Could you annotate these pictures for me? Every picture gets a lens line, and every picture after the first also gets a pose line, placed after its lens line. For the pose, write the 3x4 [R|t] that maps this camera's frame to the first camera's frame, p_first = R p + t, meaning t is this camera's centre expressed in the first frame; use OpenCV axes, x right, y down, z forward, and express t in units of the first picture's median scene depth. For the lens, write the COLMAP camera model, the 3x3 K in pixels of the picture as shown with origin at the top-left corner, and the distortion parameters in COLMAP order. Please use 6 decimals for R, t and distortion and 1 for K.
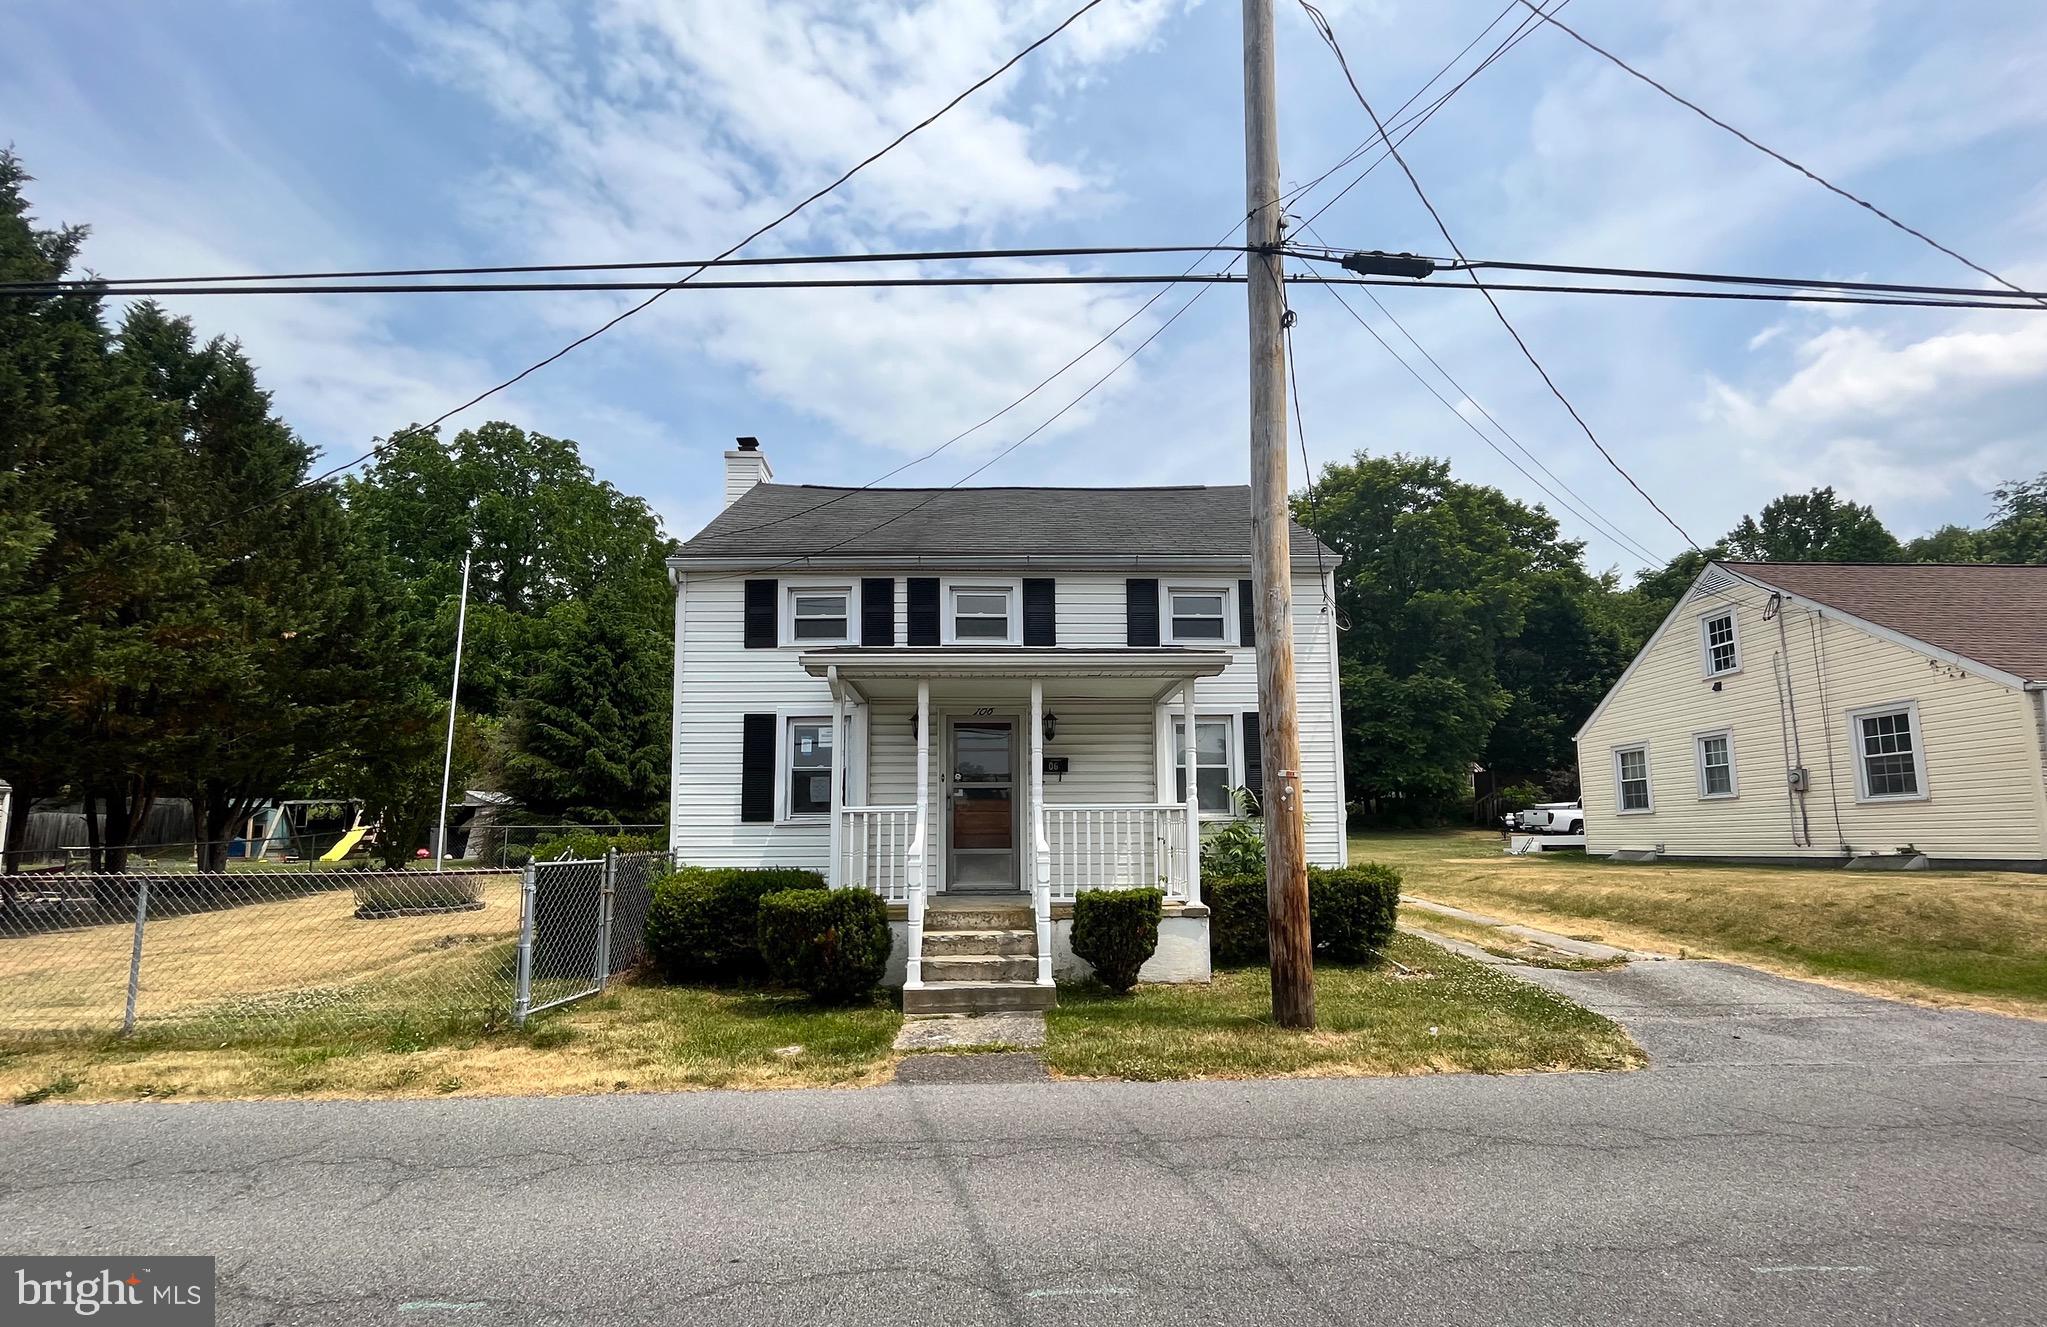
lens RADIAL K [[937.0, 0, 1018.8], [0, 937.0, 735.7], [0, 0, 1]] dist [-0.002668, -0.000204]
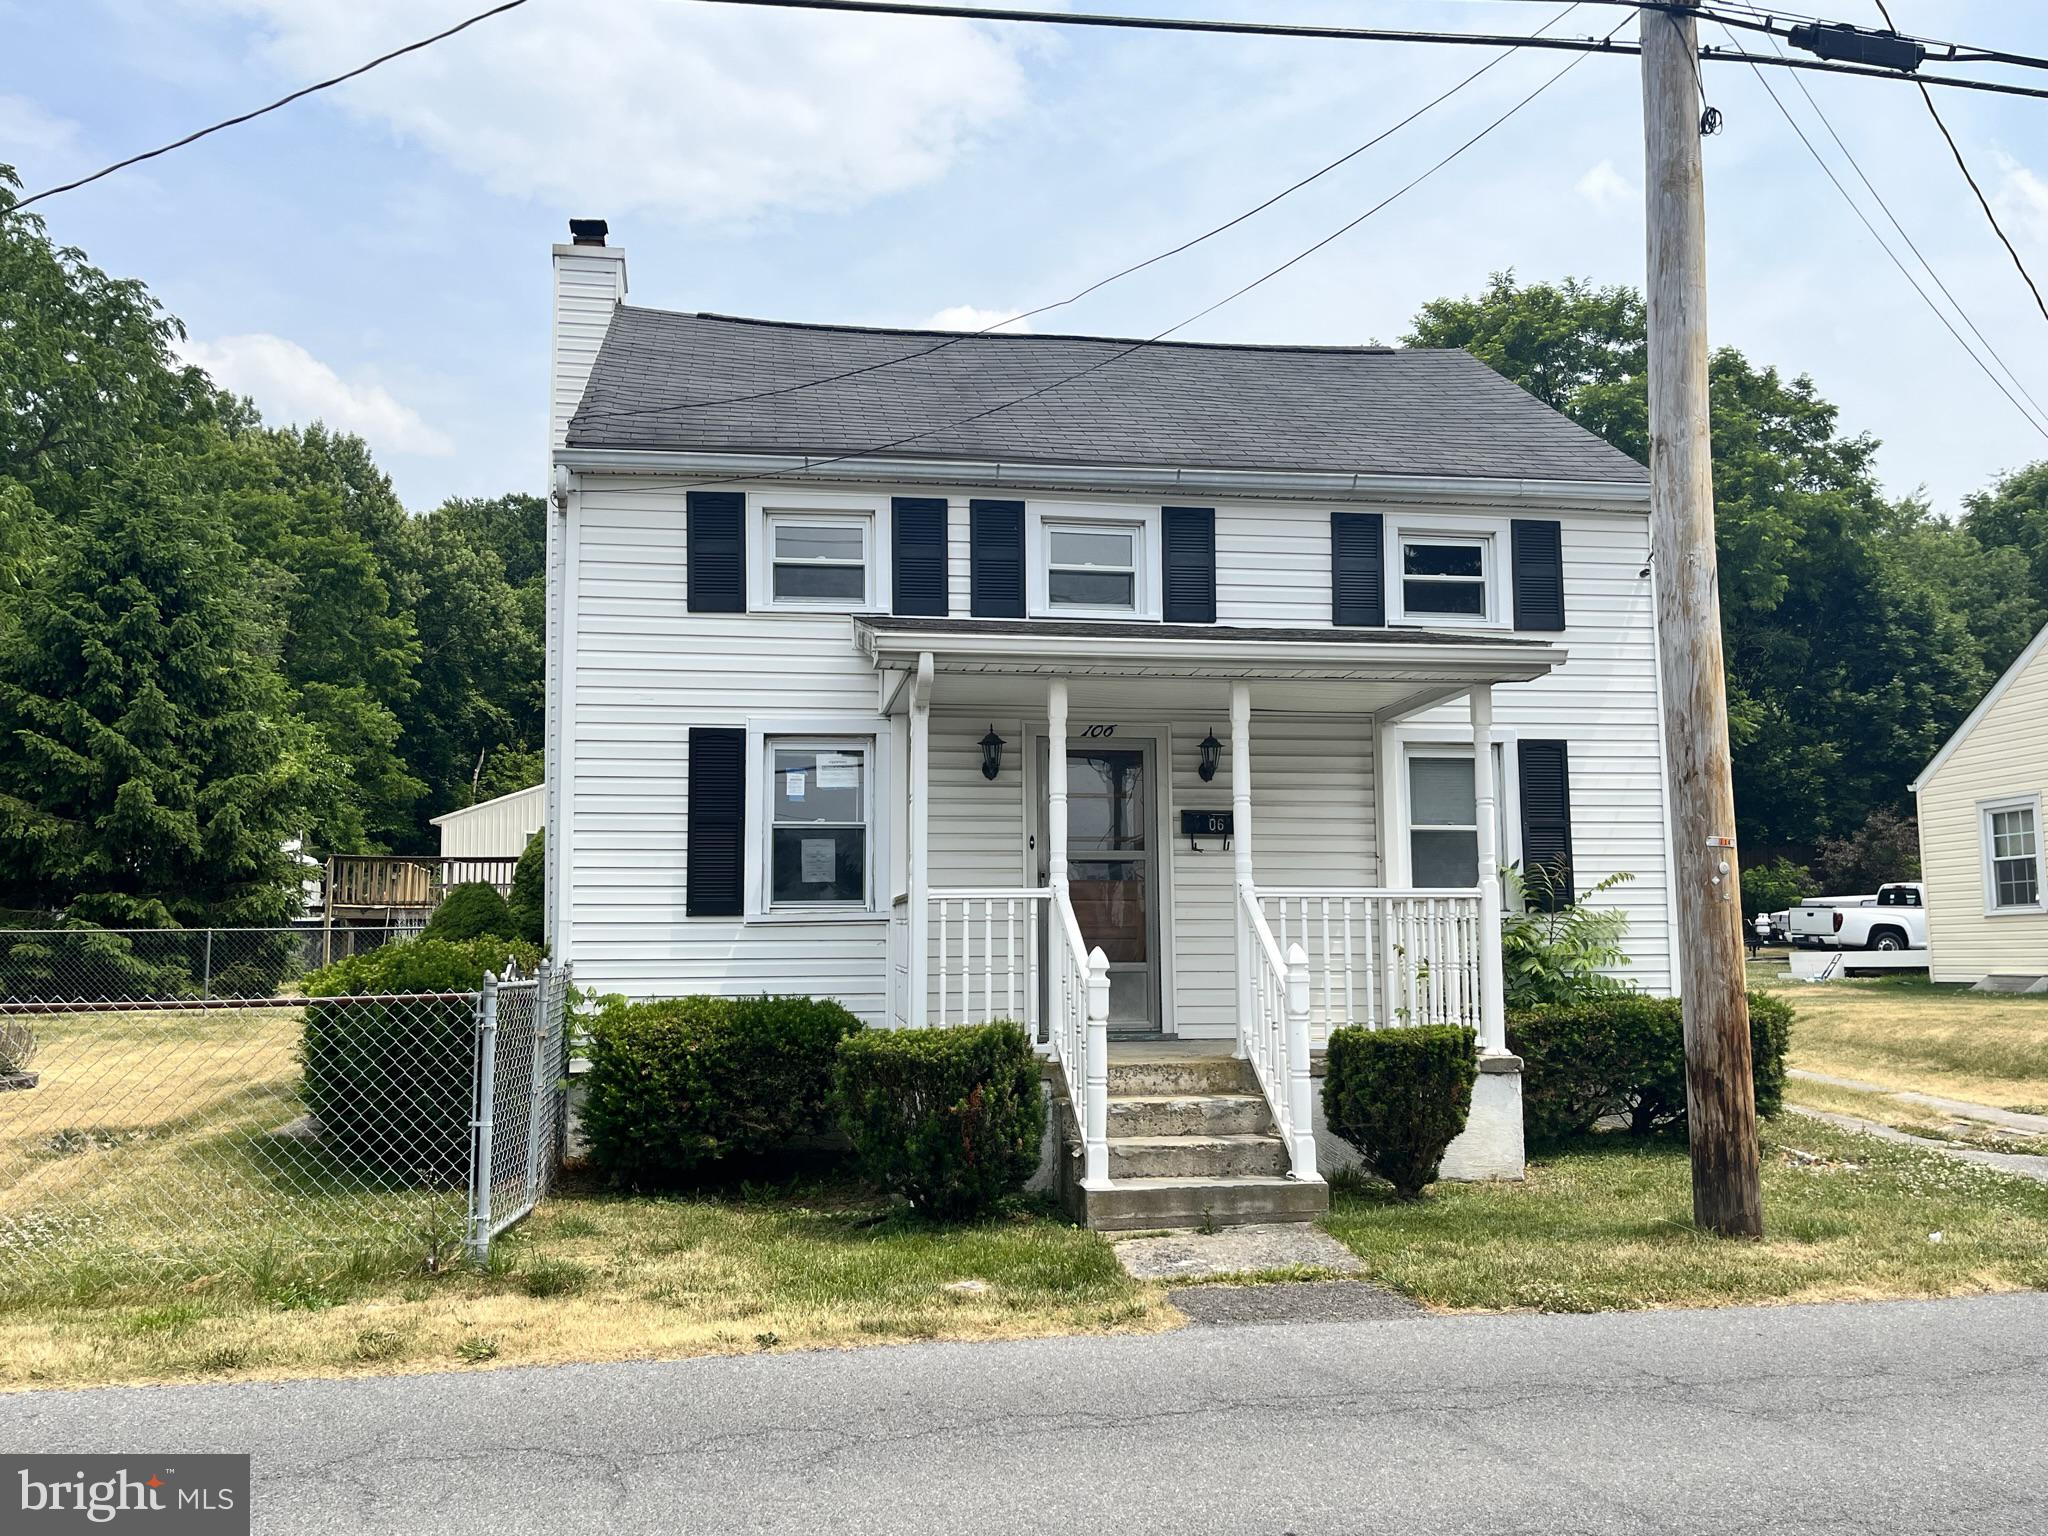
lens RADIAL K [[1769.1, 0, 1024.0], [0, 1769.1, 768.0], [0, 0, 1]] dist [0.075530, -0.107786]
pose [[0.991021, 0.014713, 0.132894, -0.230359], [-0.014922, 0.999888, 0.000575, -0.002281], [-0.132870, -0.002553, 0.991130, -0.097623]]
